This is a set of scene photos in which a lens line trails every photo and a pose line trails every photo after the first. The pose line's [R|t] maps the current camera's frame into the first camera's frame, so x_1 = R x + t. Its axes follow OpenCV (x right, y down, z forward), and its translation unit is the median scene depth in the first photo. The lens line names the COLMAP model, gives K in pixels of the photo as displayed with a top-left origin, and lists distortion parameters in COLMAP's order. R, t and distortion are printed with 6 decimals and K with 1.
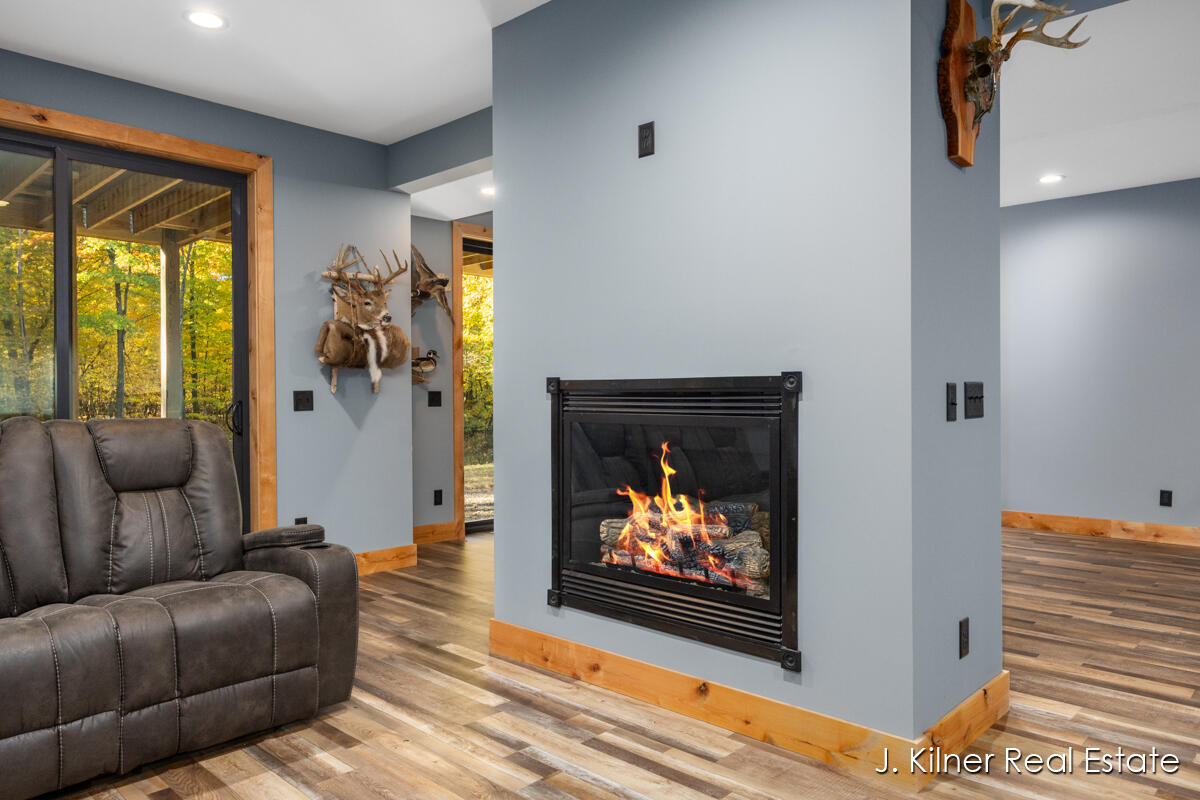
lens RADIAL K [[813.4, 0, 599.3], [0, 813.4, 397.3], [0, 0, 1]] dist [0.002421, -0.001356]
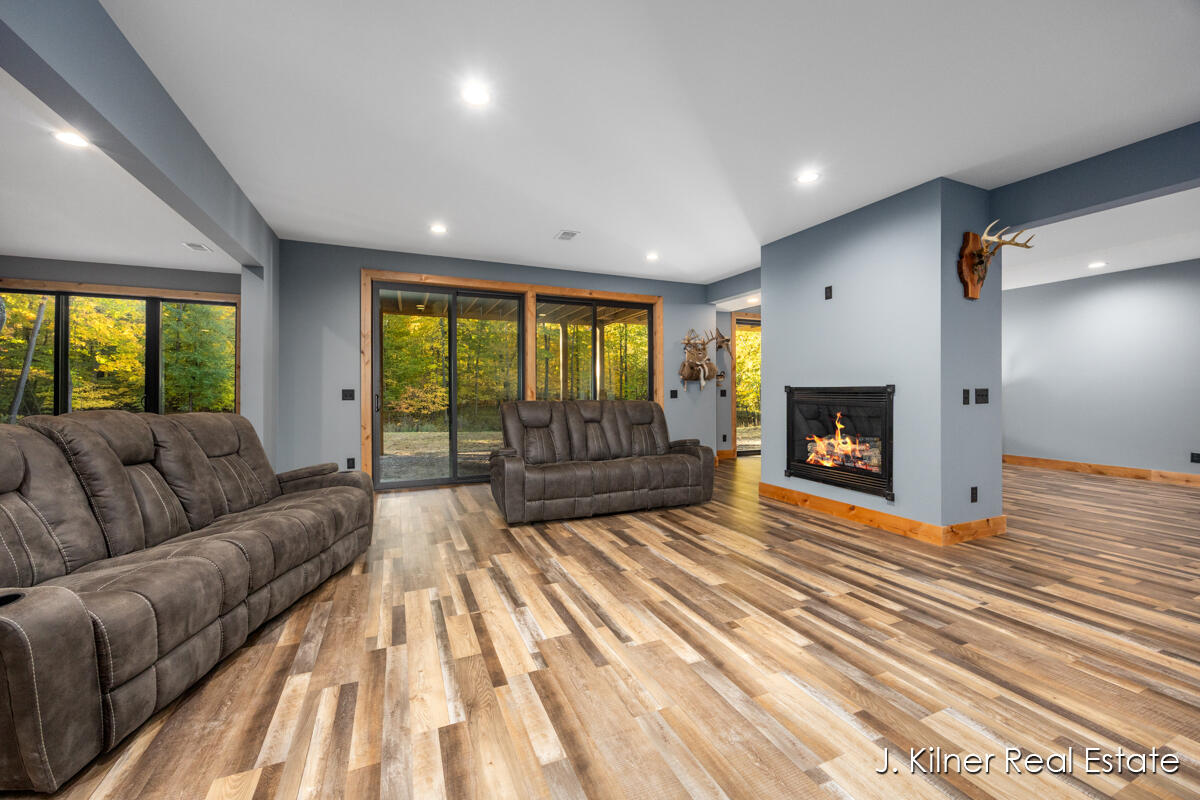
lens RADIAL K [[467.2, 0, 597.7], [0, 467.2, 389.7], [0, 0, 1]] dist [-0.001459, 0.000402]
pose [[0.917606, 0.002142, -0.397486, -0.016322], [-0.003153, 0.999993, -0.001892, -0.005862], [0.397479, 0.002989, 0.917606, -0.440937]]
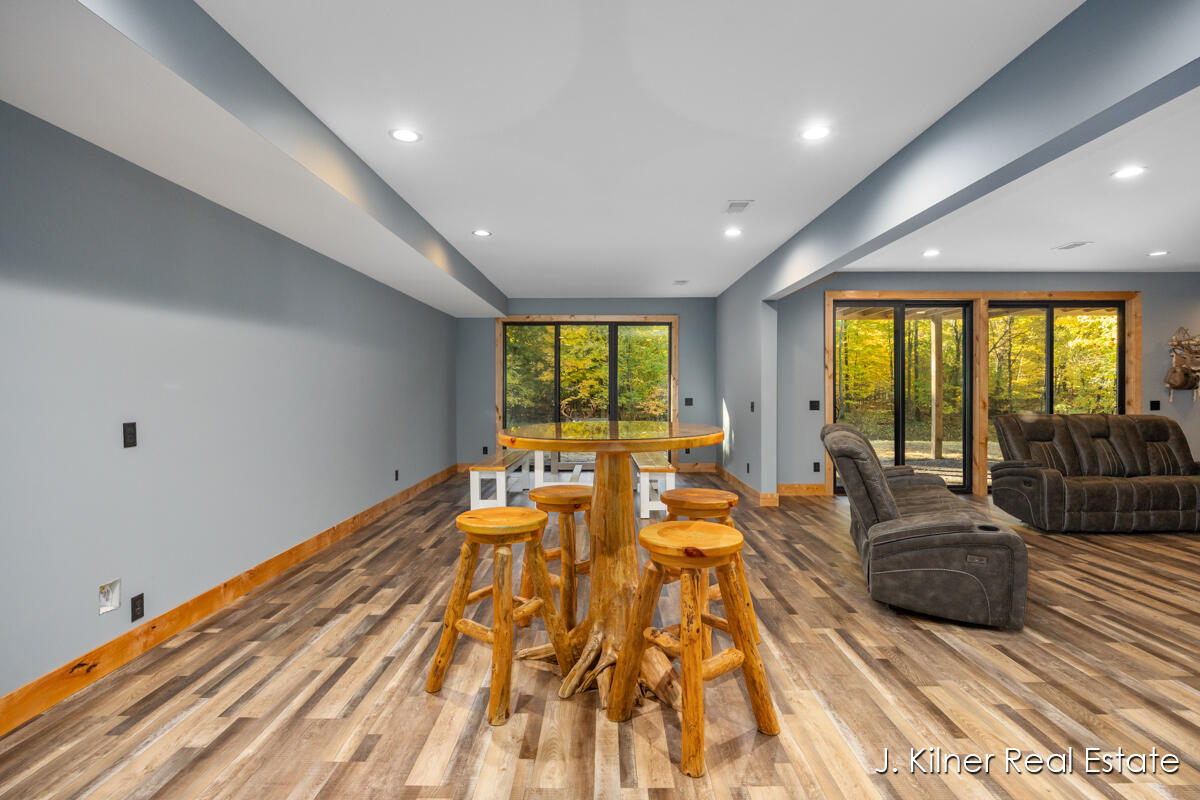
lens RADIAL K [[564.2, 0, 599.2], [0, 564.2, 396.2], [0, 0, 1]] dist [-0.012433, -0.000059]
pose [[0.671685, 0.011734, -0.740744, -0.301015], [-0.001753, 0.999897, 0.014249, -0.042196], [0.740835, -0.008273, 0.671636, -1.149907]]
